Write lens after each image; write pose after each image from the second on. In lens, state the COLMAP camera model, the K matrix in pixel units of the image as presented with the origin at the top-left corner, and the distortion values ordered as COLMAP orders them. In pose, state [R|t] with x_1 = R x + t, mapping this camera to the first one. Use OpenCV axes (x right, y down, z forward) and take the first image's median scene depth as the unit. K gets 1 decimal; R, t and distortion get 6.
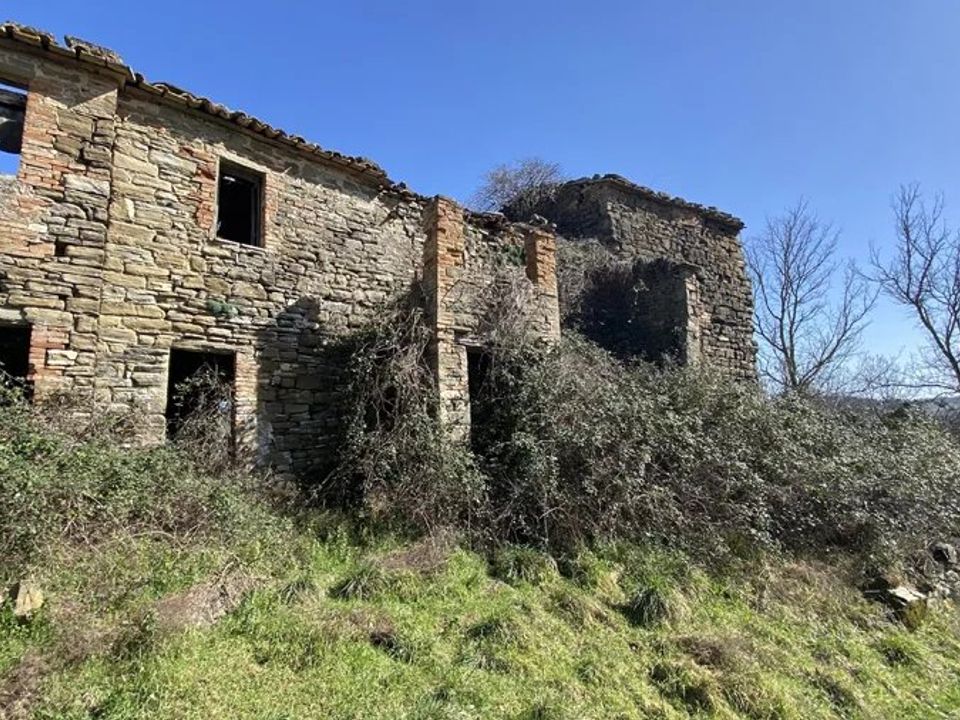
lens RADIAL K [[514.2, 0, 480.0], [0, 514.2, 360.0], [0, 0, 1]] dist [0.081094, -0.088134]
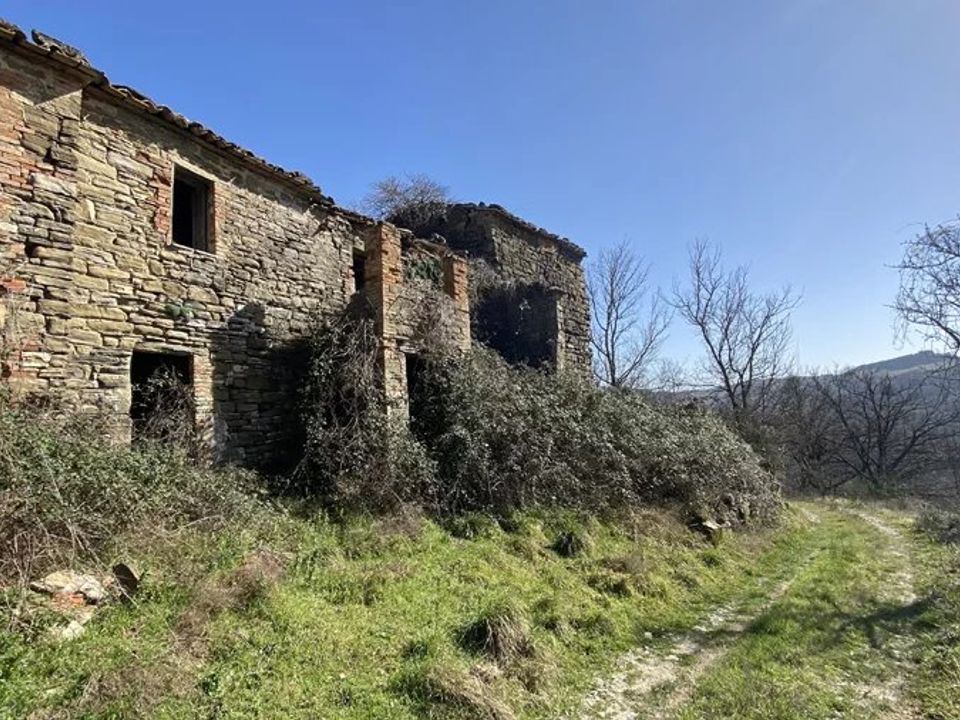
lens RADIAL K [[514.2, 0, 480.0], [0, 514.2, 360.0], [0, 0, 1]] dist [0.081094, -0.088134]
pose [[0.945503, 0.022412, 0.324840, -0.258138], [-0.028305, 0.999509, 0.013427, -0.033334], [-0.324380, -0.021890, 0.945674, -0.177303]]
